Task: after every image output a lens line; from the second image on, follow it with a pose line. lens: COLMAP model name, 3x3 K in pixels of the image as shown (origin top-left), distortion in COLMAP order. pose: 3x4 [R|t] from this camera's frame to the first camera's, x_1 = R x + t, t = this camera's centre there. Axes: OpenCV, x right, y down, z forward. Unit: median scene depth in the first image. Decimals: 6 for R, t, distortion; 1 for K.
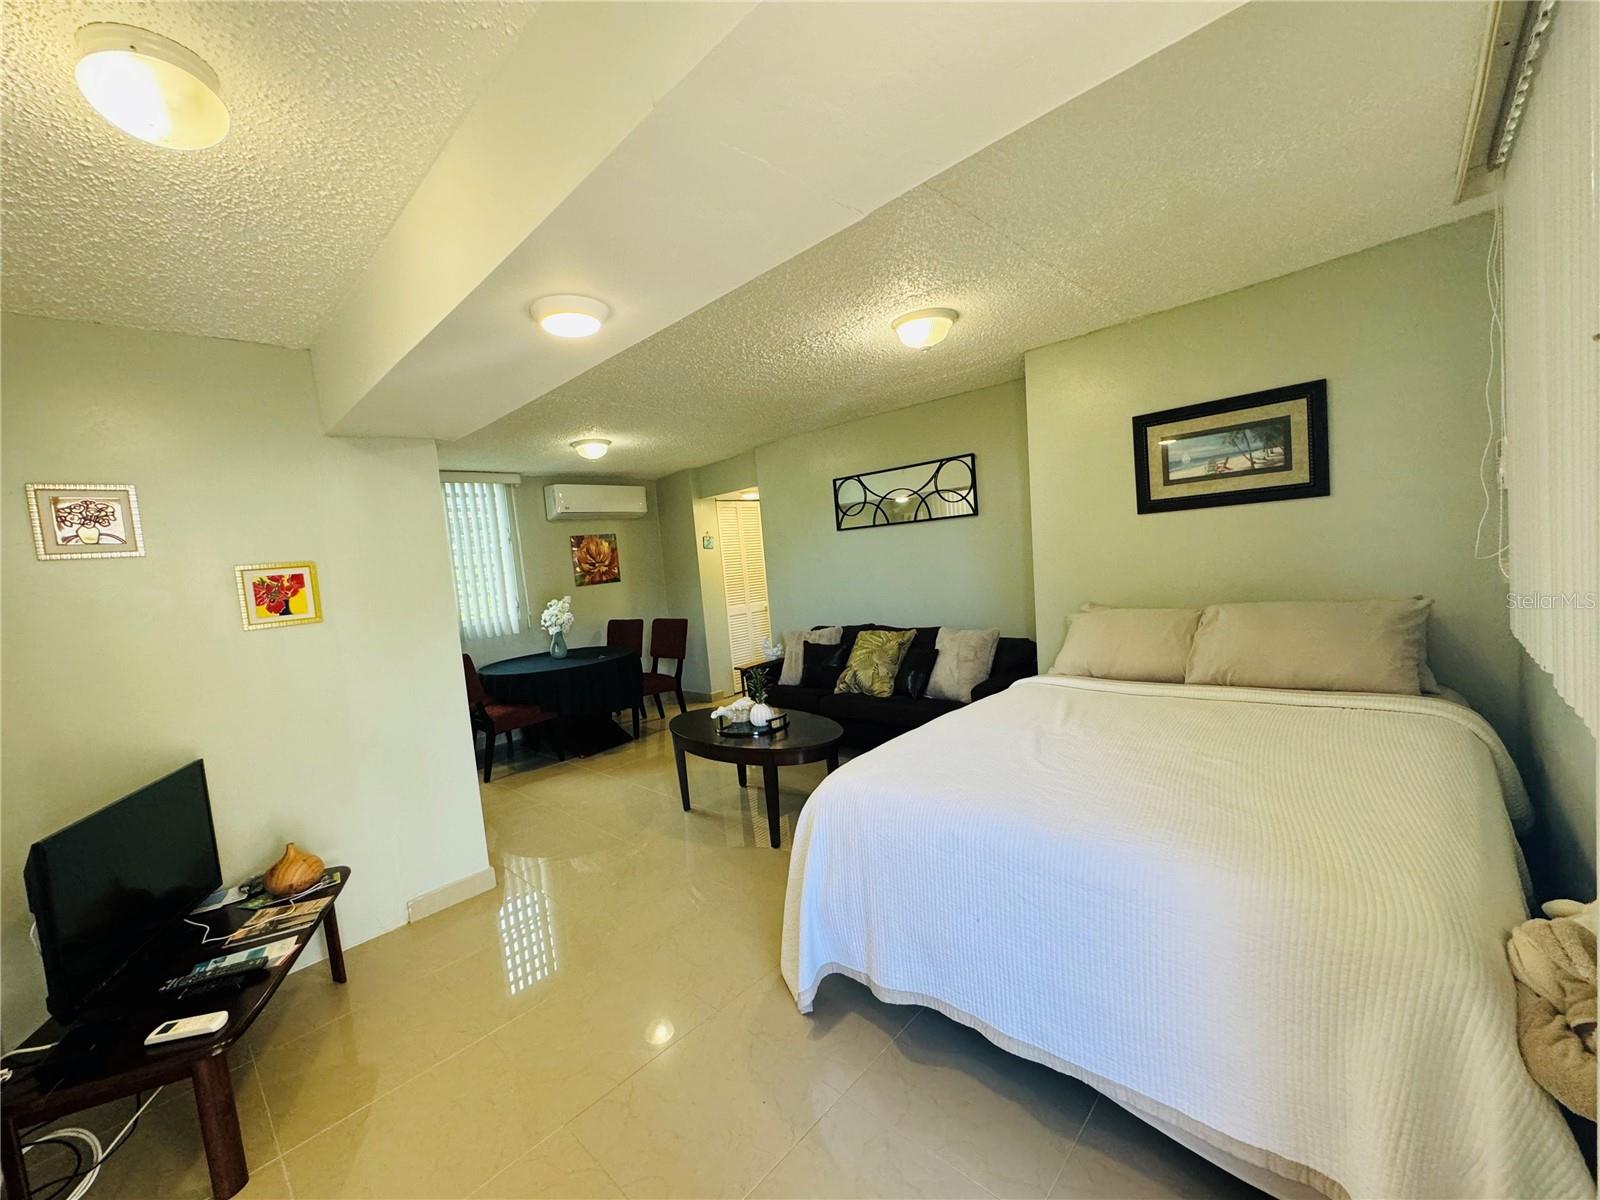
lens RADIAL K [[639.5, 0, 799.4], [0, 639.5, 603.0], [0, 0, 1]] dist [-0.002133, -0.000154]
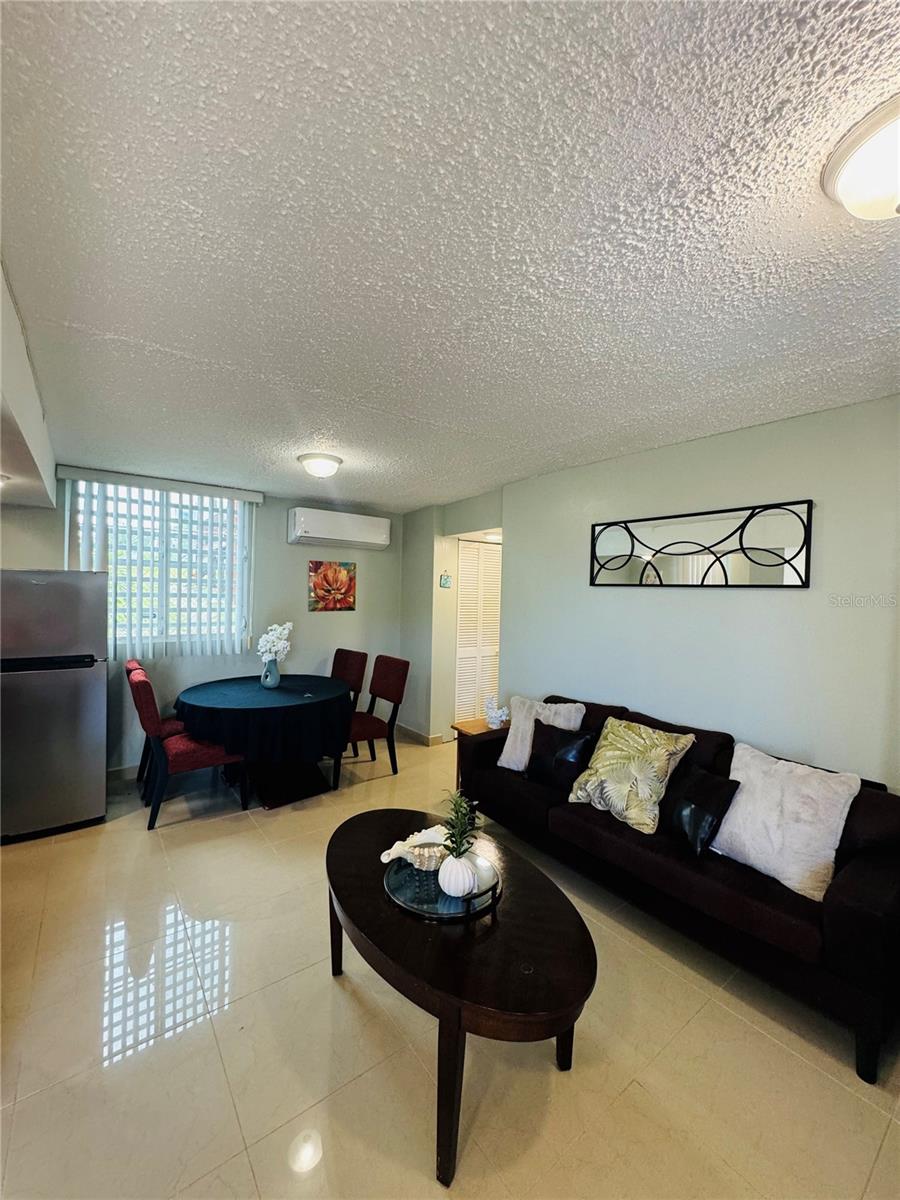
lens RADIAL K [[479.6, 0, 450.0], [0, 479.6, 600.0], [0, 0, 1]] dist [-0.002133, -0.000154]
pose [[0.979477, 0.113375, -0.166645, -0.024868], [-0.121888, 0.991666, -0.041745, -0.086726], [0.160523, 0.061200, 0.985133, 0.667046]]
